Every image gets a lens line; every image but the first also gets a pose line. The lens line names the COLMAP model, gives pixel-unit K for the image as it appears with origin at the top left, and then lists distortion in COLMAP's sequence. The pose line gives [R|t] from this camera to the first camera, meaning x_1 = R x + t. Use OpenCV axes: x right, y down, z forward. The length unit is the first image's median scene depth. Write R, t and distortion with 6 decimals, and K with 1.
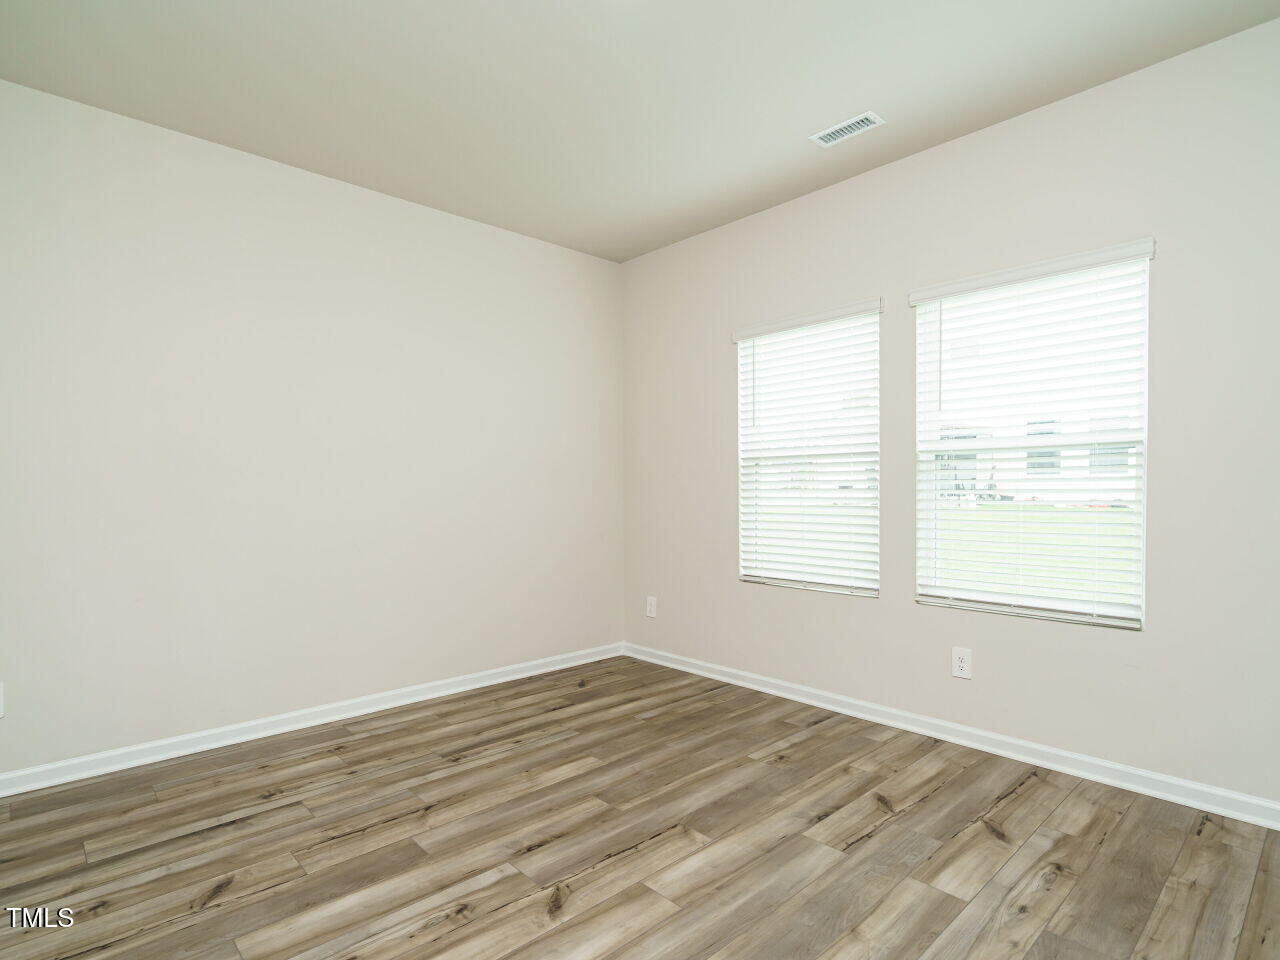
lens RADIAL K [[662.9, 0, 647.1], [0, 662.9, 483.5], [0, 0, 1]] dist [0.001968, 0.000948]
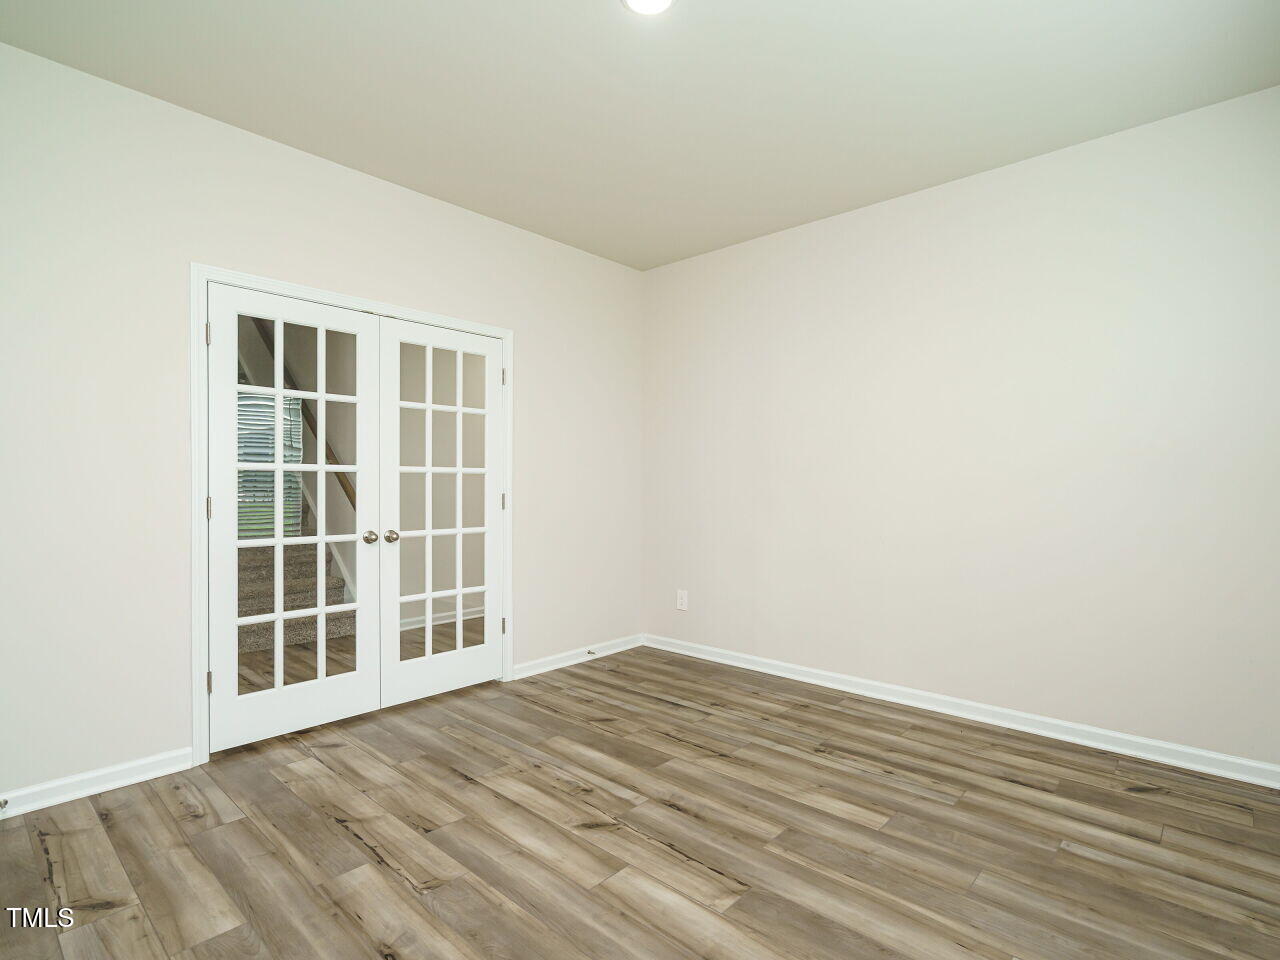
lens RADIAL K [[662.9, 0, 647.1], [0, 662.9, 483.5], [0, 0, 1]] dist [0.001968, 0.000948]
pose [[0.074777, 0.001913, -0.997198, 0.786795], [0.007666, 0.999968, 0.002493, -0.001099], [0.997171, -0.007831, 0.074760, 0.728995]]
